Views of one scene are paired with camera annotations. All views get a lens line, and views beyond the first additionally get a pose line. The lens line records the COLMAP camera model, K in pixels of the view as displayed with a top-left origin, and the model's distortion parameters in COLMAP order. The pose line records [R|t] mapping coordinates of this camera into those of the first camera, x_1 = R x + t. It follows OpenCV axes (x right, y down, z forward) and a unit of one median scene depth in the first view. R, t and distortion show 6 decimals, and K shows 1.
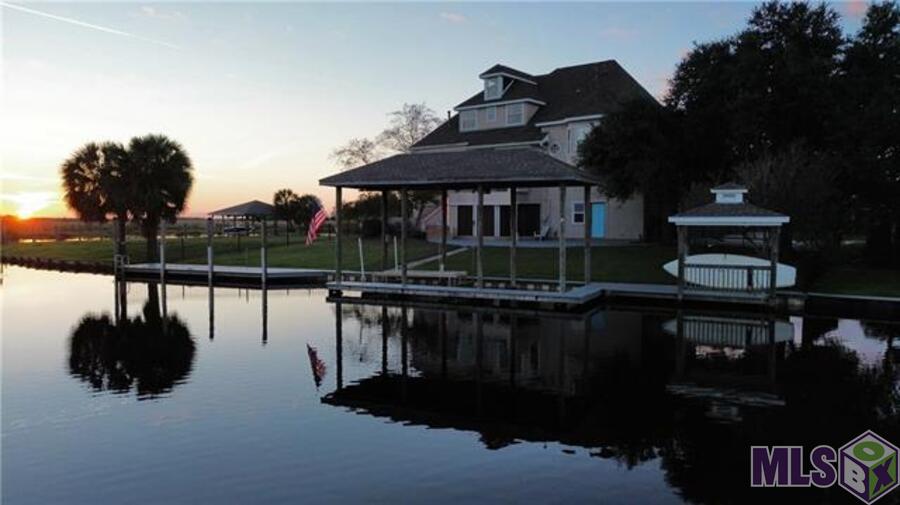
lens RADIAL K [[605.4, 0, 449.5], [0, 605.4, 258.2], [0, 0, 1]] dist [-0.006893, -0.005495]
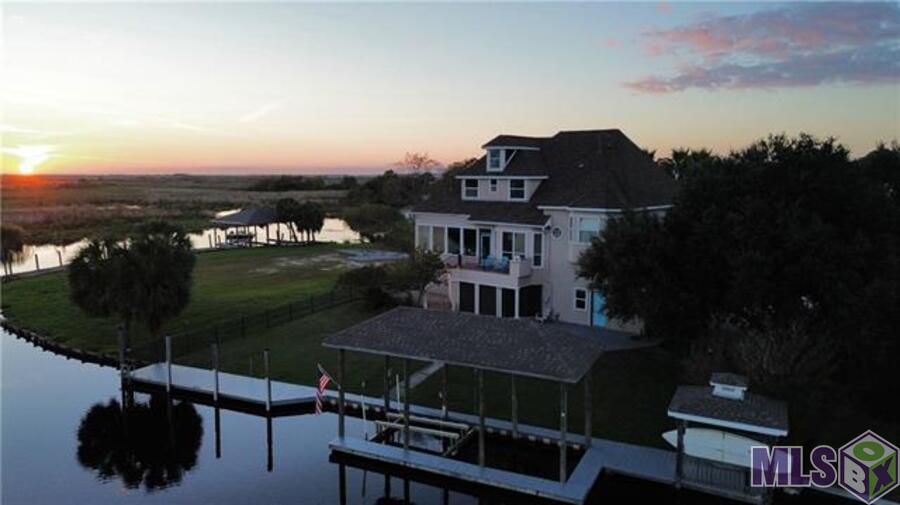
lens RADIAL K [[605.4, 0, 446.0], [0, 605.4, 250.6], [0, 0, 1]] dist [-0.006893, -0.005495]
pose [[0.999940, -0.000002, -0.010978, 0.001972], [0.000442, 0.999197, 0.040076, -0.191587], [0.010969, -0.040079, 0.999136, -0.000057]]
